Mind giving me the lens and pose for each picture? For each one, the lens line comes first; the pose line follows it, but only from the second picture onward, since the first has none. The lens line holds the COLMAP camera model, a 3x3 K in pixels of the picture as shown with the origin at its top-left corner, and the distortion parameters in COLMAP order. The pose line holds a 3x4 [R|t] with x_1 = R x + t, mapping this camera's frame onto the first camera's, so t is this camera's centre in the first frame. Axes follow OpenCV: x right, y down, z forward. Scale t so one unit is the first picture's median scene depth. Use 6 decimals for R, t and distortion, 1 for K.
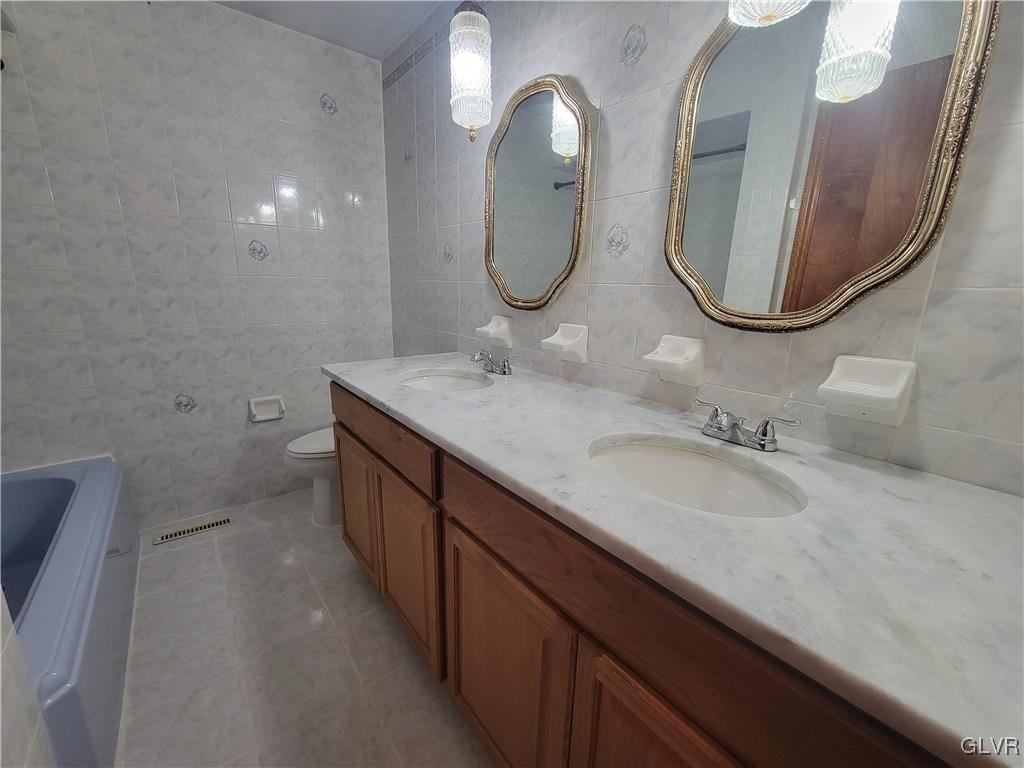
lens RADIAL K [[416.8, 0, 509.3], [0, 416.8, 384.9], [0, 0, 1]] dist [-0.002261, -0.000170]
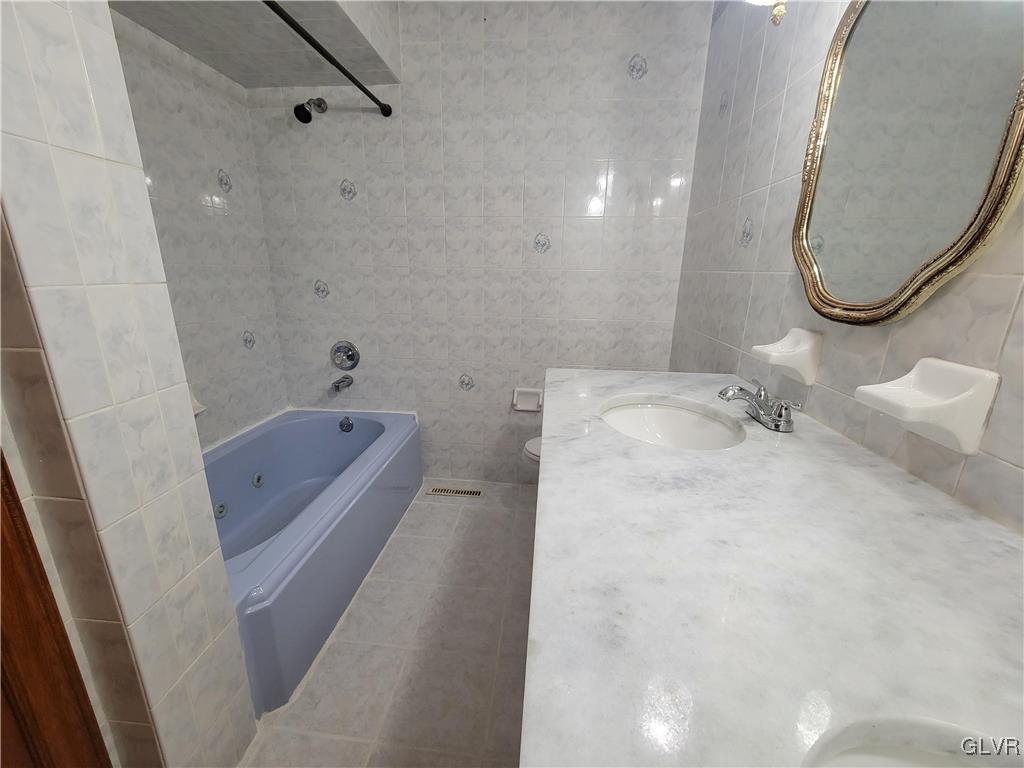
lens RADIAL K [[416.8, 0, 512.2], [0, 416.8, 389.8], [0, 0, 1]] dist [-0.002261, -0.000170]
pose [[0.722839, 0.178187, -0.667647, 0.093955], [-0.161603, 0.982979, 0.087384, -0.066724], [0.671854, 0.044729, 0.739331, 0.287320]]
